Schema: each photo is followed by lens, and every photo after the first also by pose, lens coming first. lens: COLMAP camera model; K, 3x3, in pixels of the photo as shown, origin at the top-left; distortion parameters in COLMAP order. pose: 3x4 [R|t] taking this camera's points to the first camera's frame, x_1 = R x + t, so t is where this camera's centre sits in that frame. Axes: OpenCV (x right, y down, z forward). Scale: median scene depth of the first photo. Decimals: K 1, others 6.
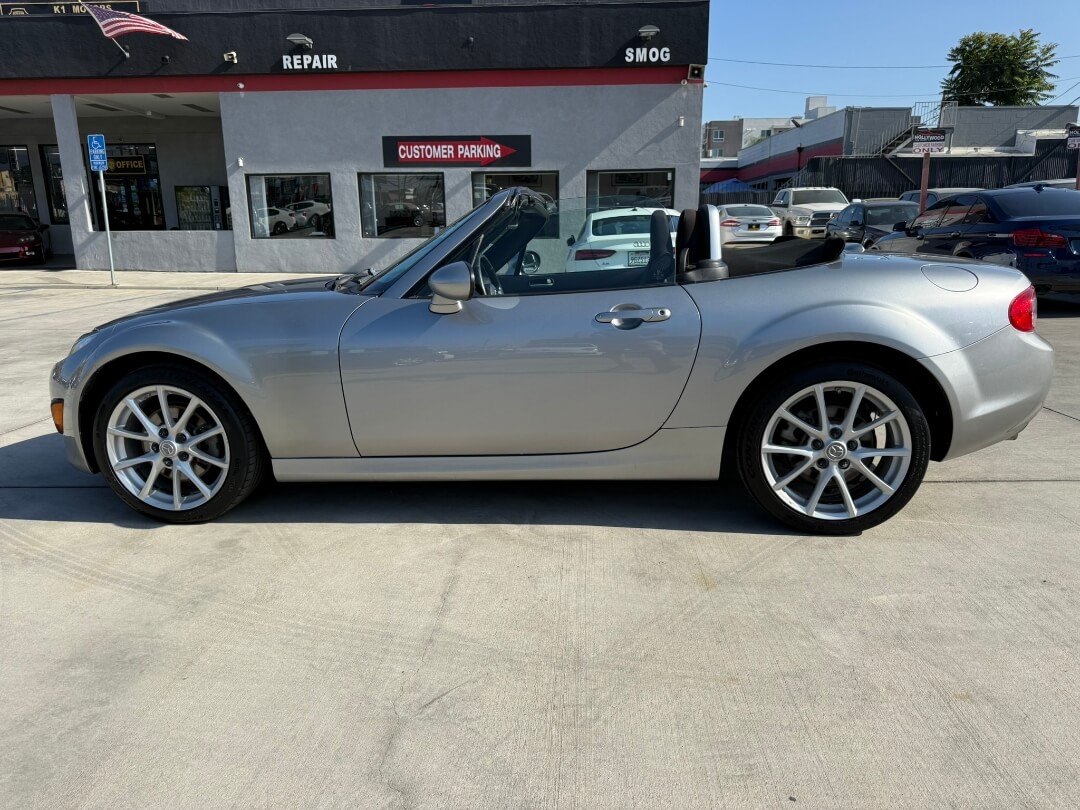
lens RADIAL K [[775.5, 0, 542.9], [0, 775.5, 408.7], [0, 0, 1]] dist [0.009678, -0.011603]
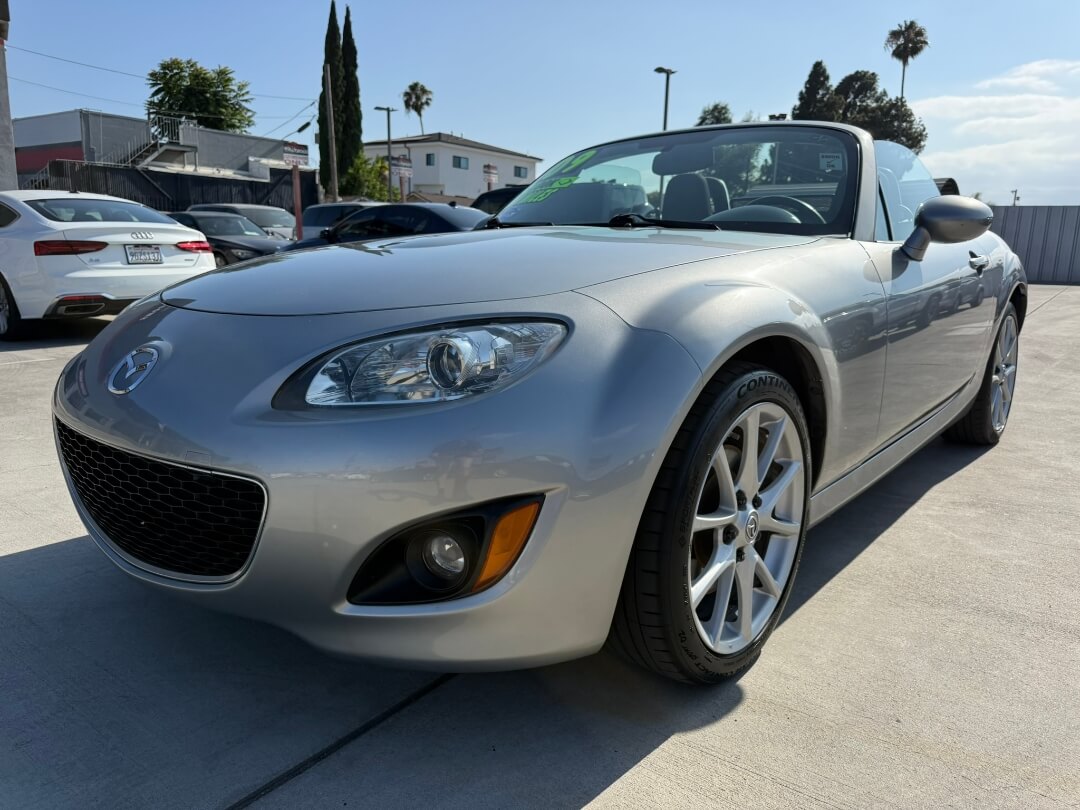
lens RADIAL K [[775.5, 0, 542.9], [0, 775.5, 408.7], [0, 0, 1]] dist [0.009678, -0.011603]
pose [[0.569109, -0.143386, 0.809663, -0.086914], [0.166336, 0.984396, 0.057413, -0.006474], [-0.805262, 0.102002, 0.584079, 0.074050]]
